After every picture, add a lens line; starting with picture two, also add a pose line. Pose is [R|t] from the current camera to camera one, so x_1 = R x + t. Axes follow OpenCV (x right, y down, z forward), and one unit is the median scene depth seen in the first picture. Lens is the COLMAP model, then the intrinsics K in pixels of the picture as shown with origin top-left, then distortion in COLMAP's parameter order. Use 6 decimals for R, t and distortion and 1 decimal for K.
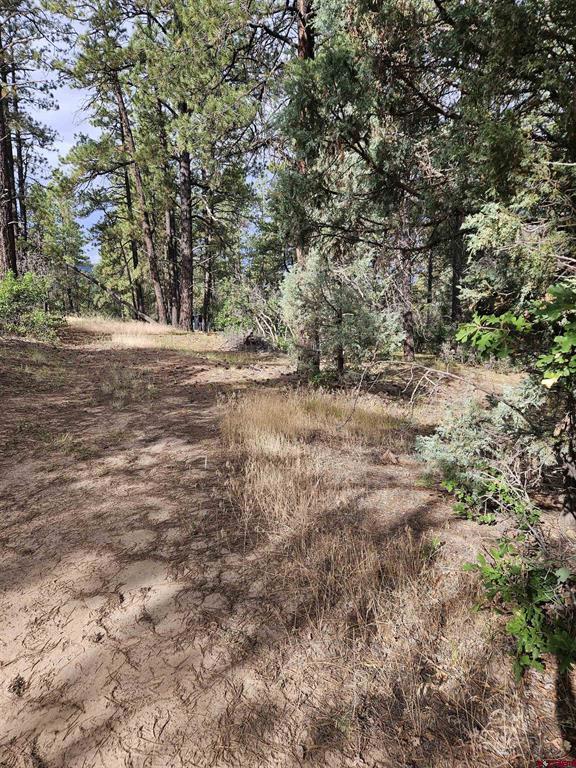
lens RADIAL K [[516.8, 0, 293.7], [0, 516.8, 367.4], [0, 0, 1]] dist [0.084600, -0.060421]
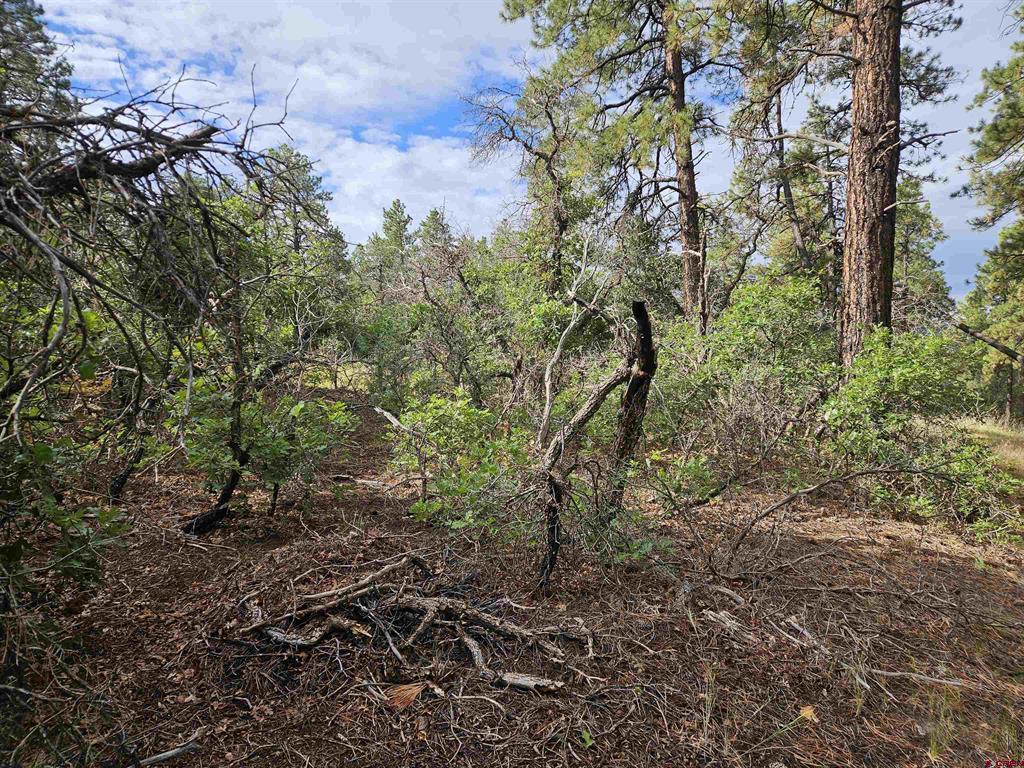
lens RADIAL K [[689.1, 0, 509.2], [0, 689.1, 399.2], [0, 0, 1]] dist [0.084600, -0.060421]
pose [[0.630485, 0.037582, -0.775291, -0.396517], [-0.111717, 0.992821, -0.042723, -0.104403], [0.768120, 0.113549, 0.630158, 0.615261]]
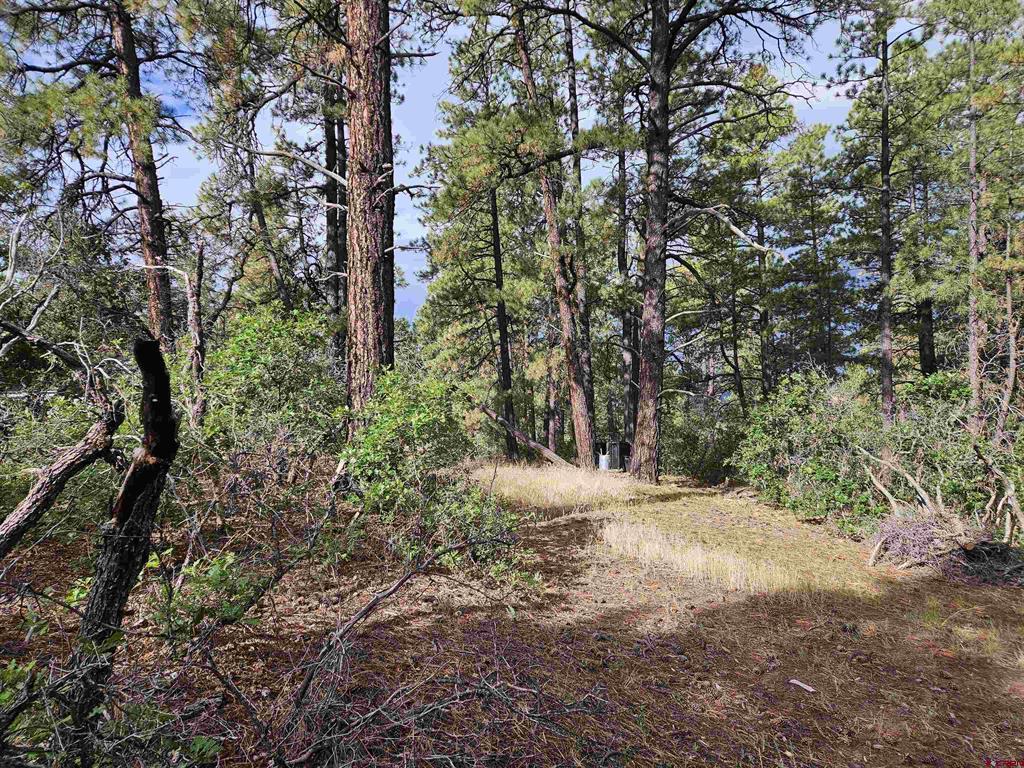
lens RADIAL K [[689.1, 0, 520.0], [0, 689.1, 393.5], [0, 0, 1]] dist [0.084600, -0.060421]
pose [[0.990026, -0.007494, -0.140688, -0.481476], [-0.012187, 0.990286, -0.138509, -0.129986], [0.140359, 0.138842, 0.980317, 0.687284]]
